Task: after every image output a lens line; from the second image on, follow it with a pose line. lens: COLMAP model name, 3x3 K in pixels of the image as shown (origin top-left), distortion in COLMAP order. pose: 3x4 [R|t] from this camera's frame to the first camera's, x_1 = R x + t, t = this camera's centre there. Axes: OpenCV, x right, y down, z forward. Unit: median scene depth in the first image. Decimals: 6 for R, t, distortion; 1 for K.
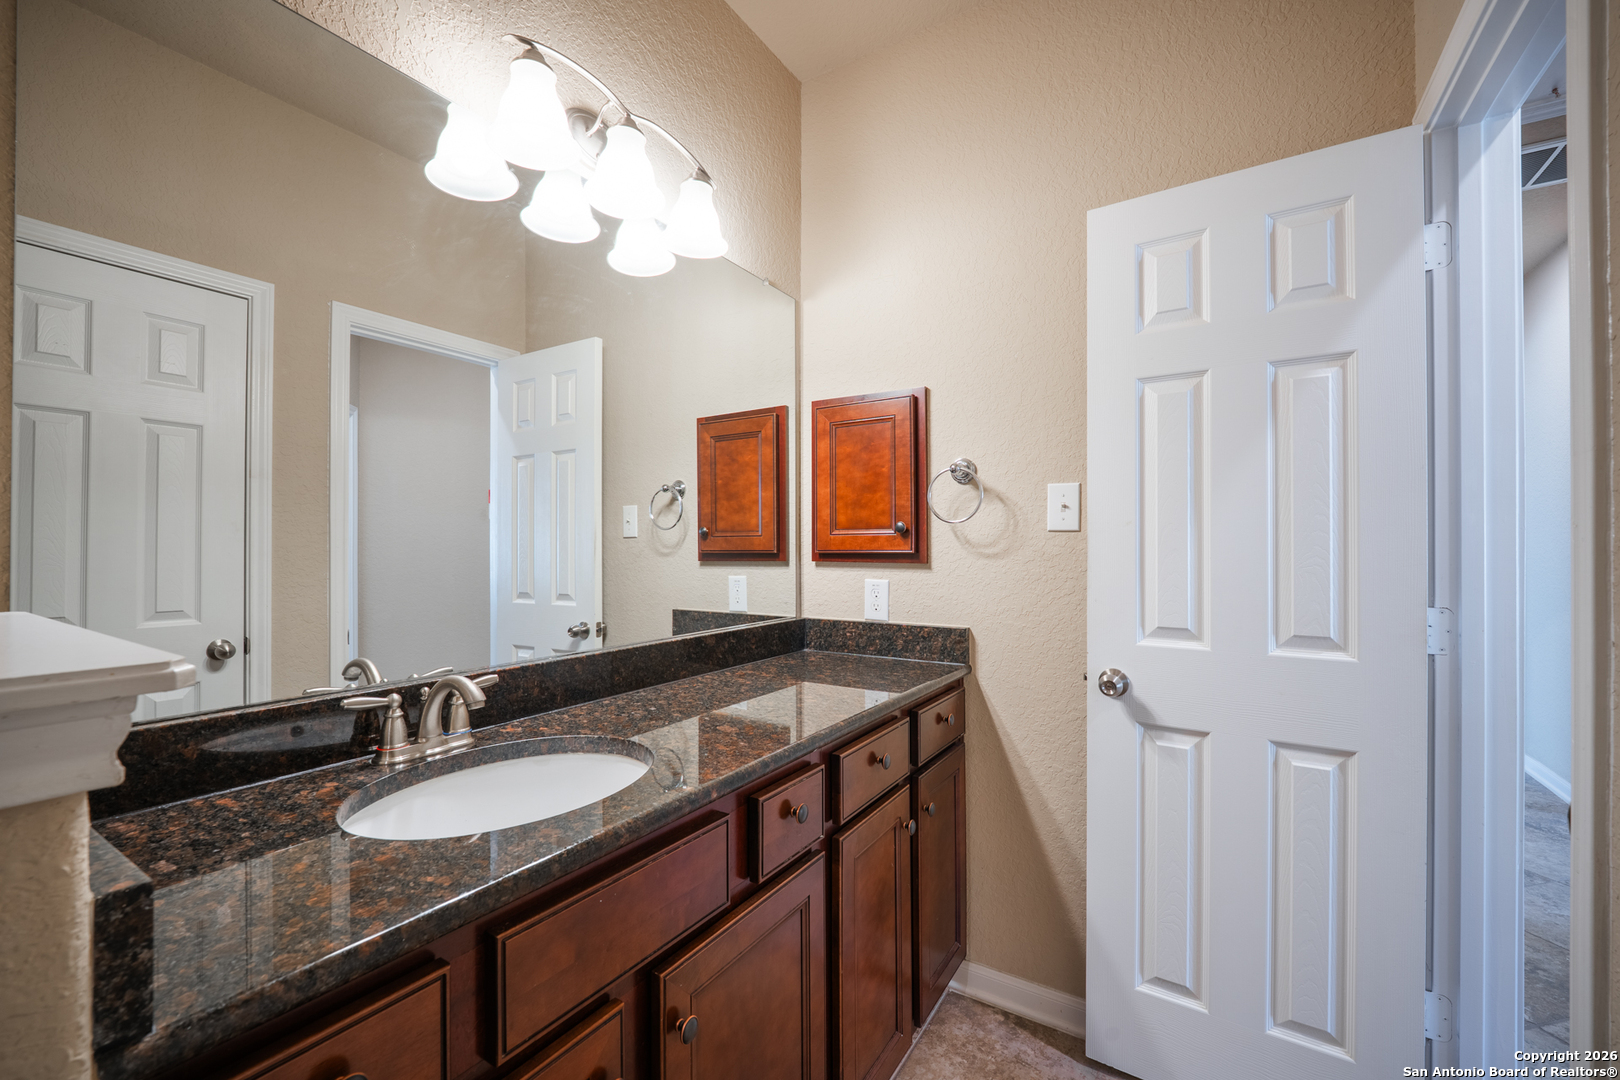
lens RADIAL K [[668.2, 0, 799.7], [0, 668.2, 541.9], [0, 0, 1]] dist [-0.011210, -0.000060]
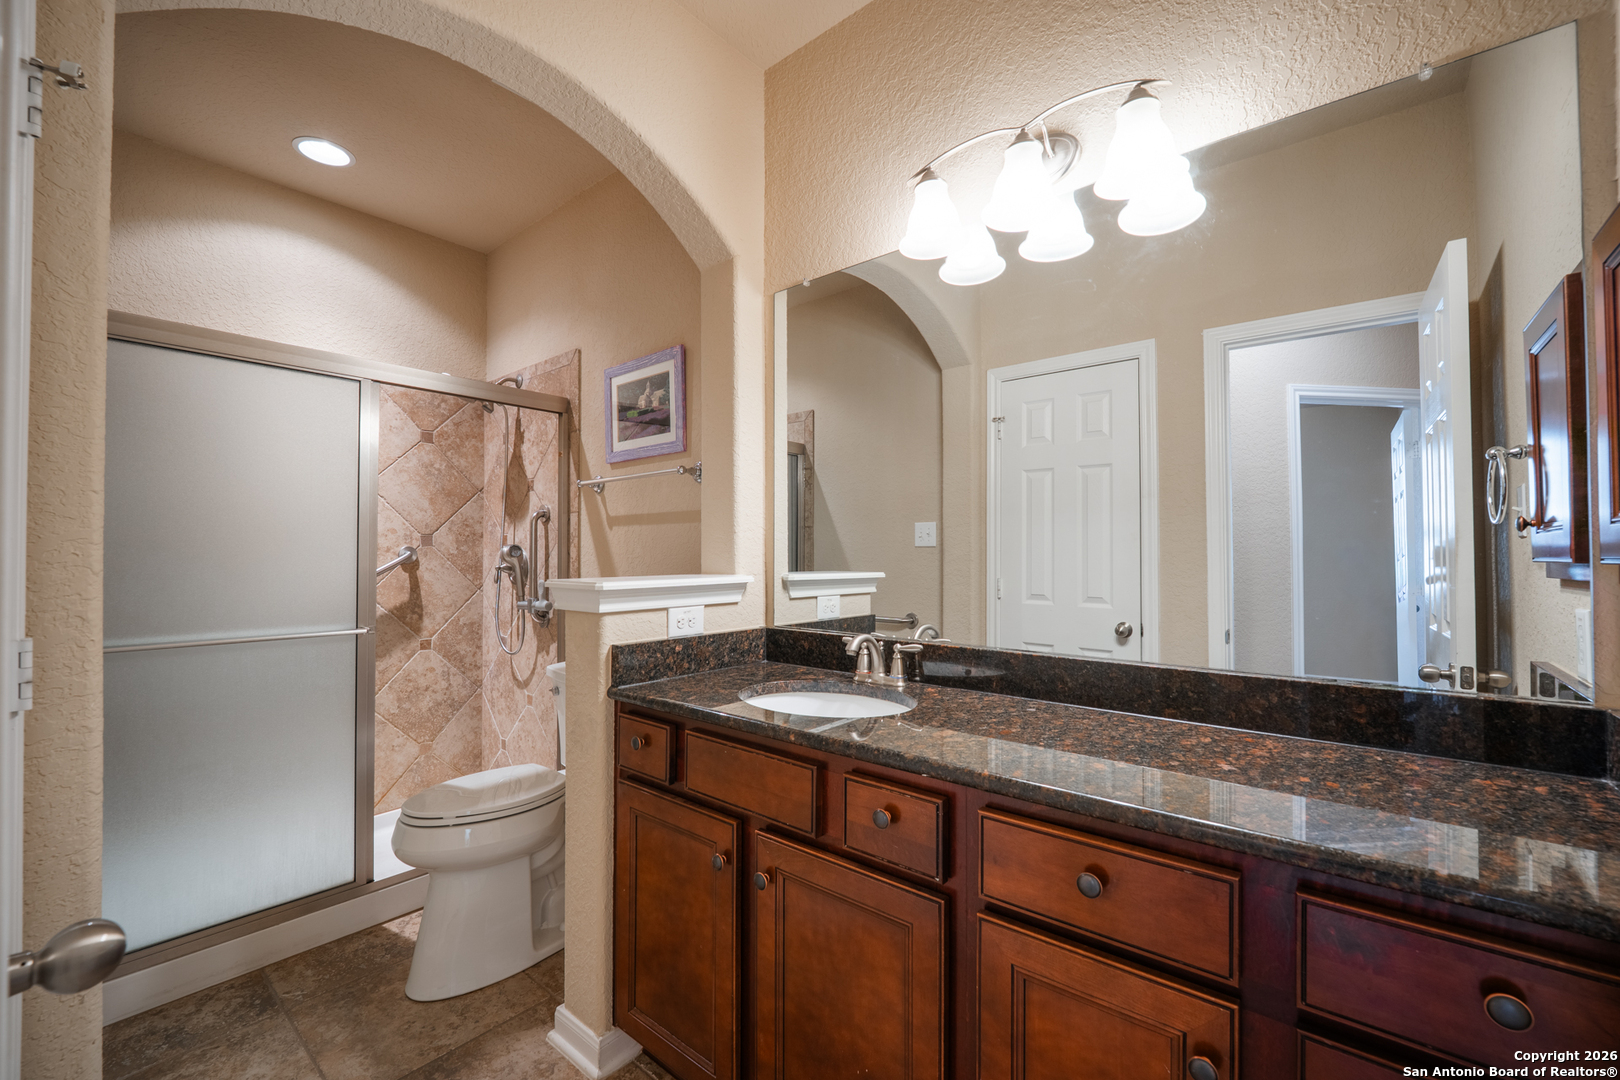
lens RADIAL K [[668.2, 0, 799.7], [0, 668.2, 541.9], [0, 0, 1]] dist [-0.011210, -0.000060]
pose [[-0.136968, -0.015729, -0.990451, 0.713388], [0.006699, 0.999836, -0.016804, 0.006231], [0.990553, -0.008936, -0.136840, 0.716066]]
